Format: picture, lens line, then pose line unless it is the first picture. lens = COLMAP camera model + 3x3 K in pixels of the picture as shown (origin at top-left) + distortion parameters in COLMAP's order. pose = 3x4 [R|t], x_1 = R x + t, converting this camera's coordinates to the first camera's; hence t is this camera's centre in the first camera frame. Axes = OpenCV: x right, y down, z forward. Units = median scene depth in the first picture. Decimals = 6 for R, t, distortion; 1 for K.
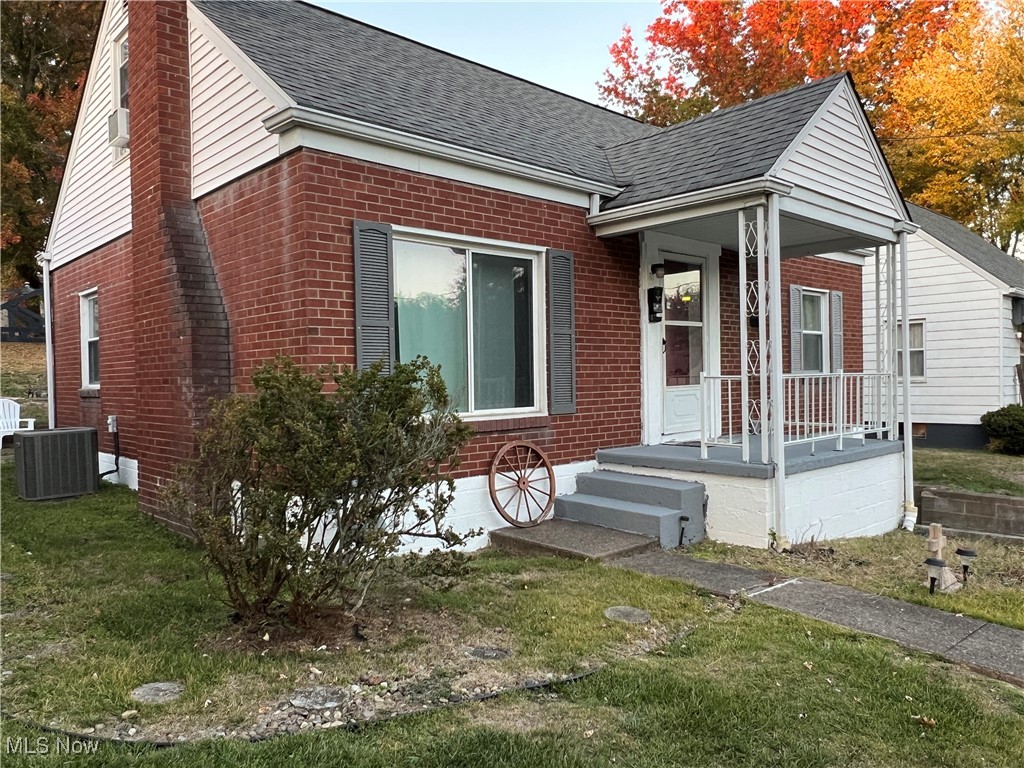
lens RADIAL K [[755.8, 0, 507.9], [0, 755.8, 394.5], [0, 0, 1]] dist [0.005210, -0.005779]
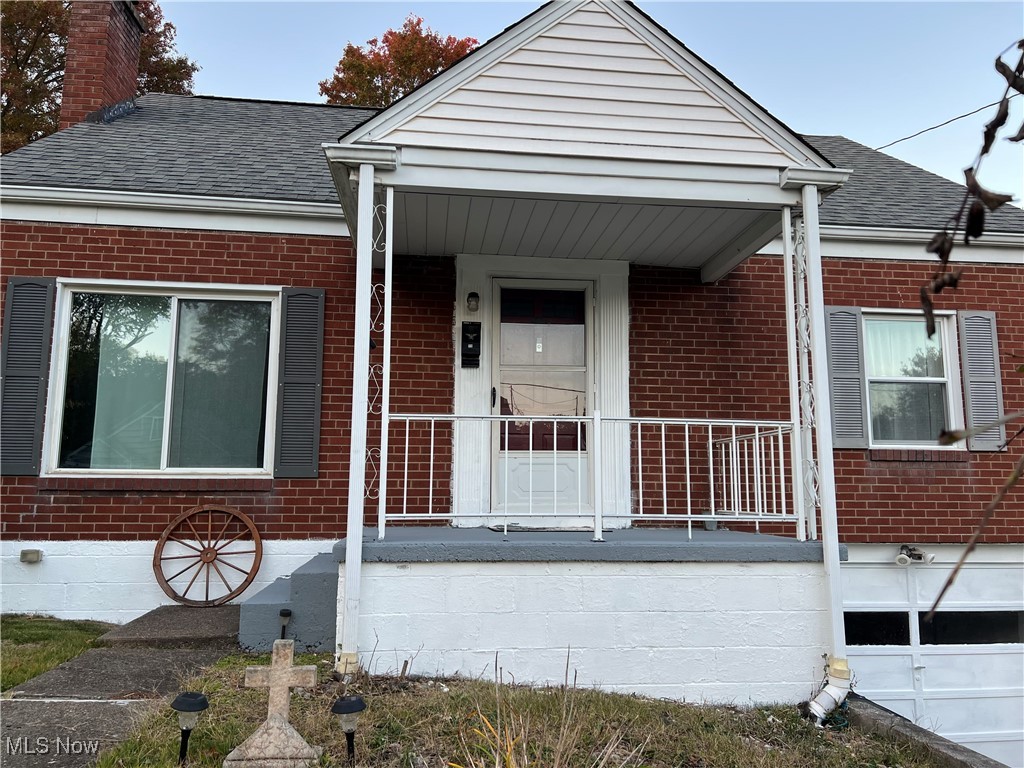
lens RADIAL K [[765.6, 0, 512.4], [0, 765.6, 387.9], [0, 0, 1]] dist [0.062579, -0.072243]
pose [[0.801465, -0.057370, -0.595283, 0.796449], [-0.035891, 0.988980, -0.143635, 0.042042], [0.596963, 0.136484, 0.790574, 0.470295]]
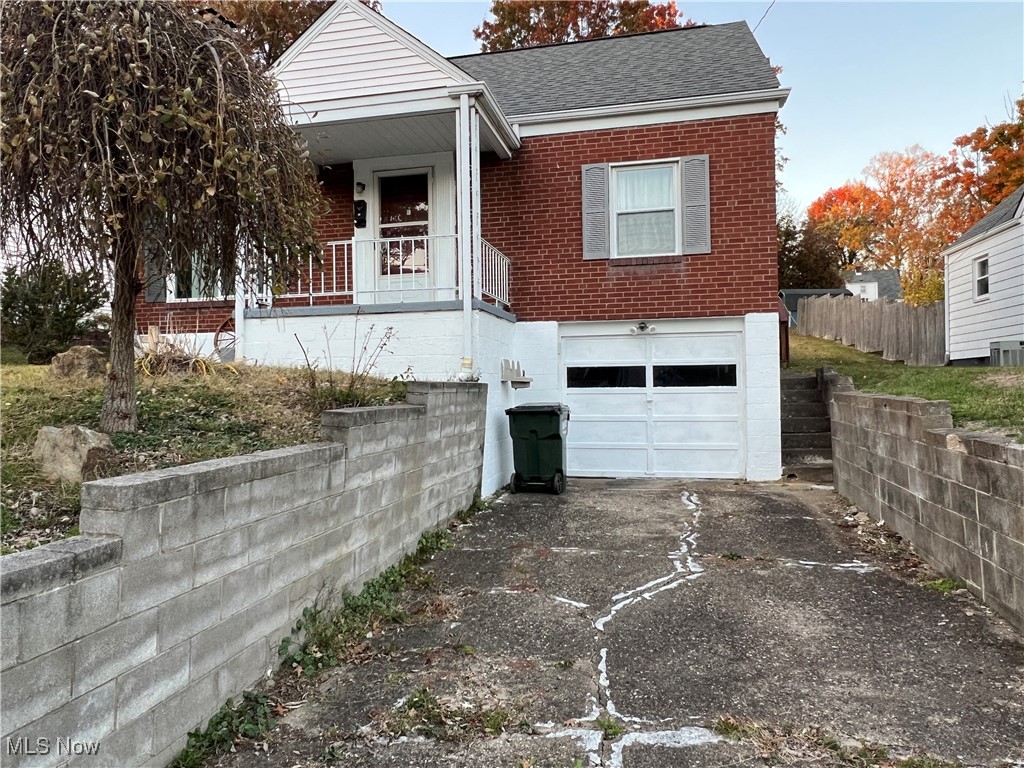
lens RADIAL K [[679.6, 0, 509.4], [0, 679.6, 374.8], [0, 0, 1]] dist [-0.004183, 0.000028]
pose [[0.560263, 0.001401, -0.828313, 1.521774], [-0.014649, 0.999859, -0.008217, 0.193194], [0.828185, 0.016738, 0.560205, 0.638363]]
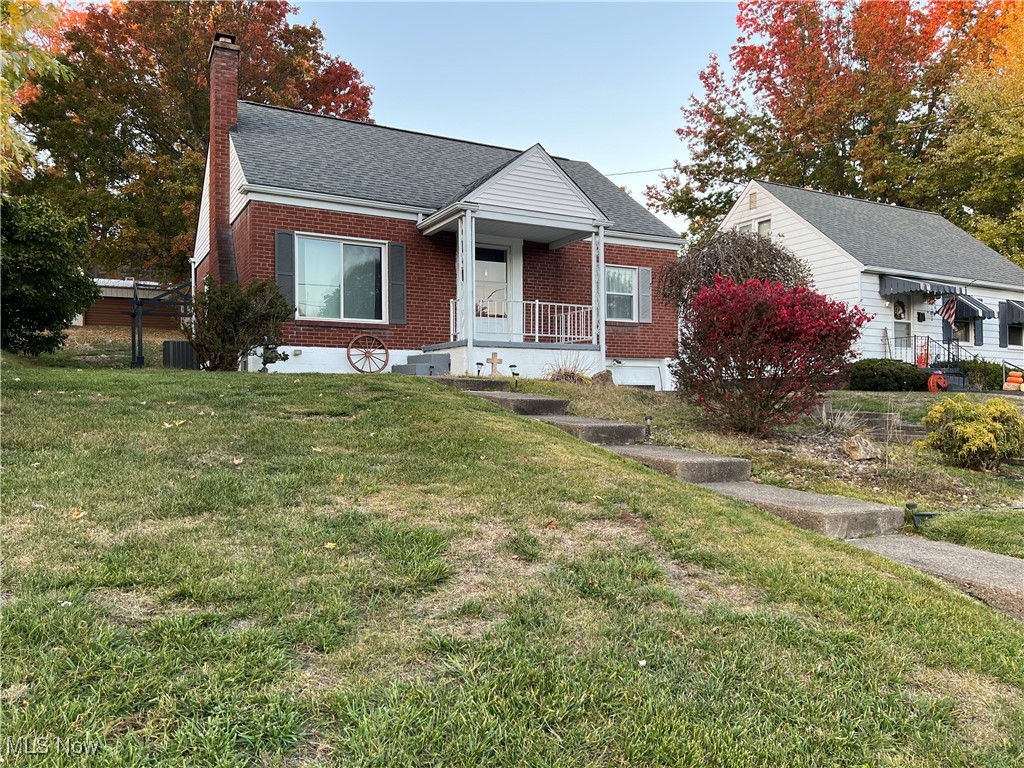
lens RADIAL K [[765.6, 0, 512.6], [0, 765.6, 408.9], [0, 0, 1]] dist [0.062579, -0.072243]
pose [[0.968195, 0.016622, -0.249644, 0.900552], [-0.019398, 0.999774, -0.008663, 0.268315], [0.249443, 0.013230, 0.968299, -0.909992]]
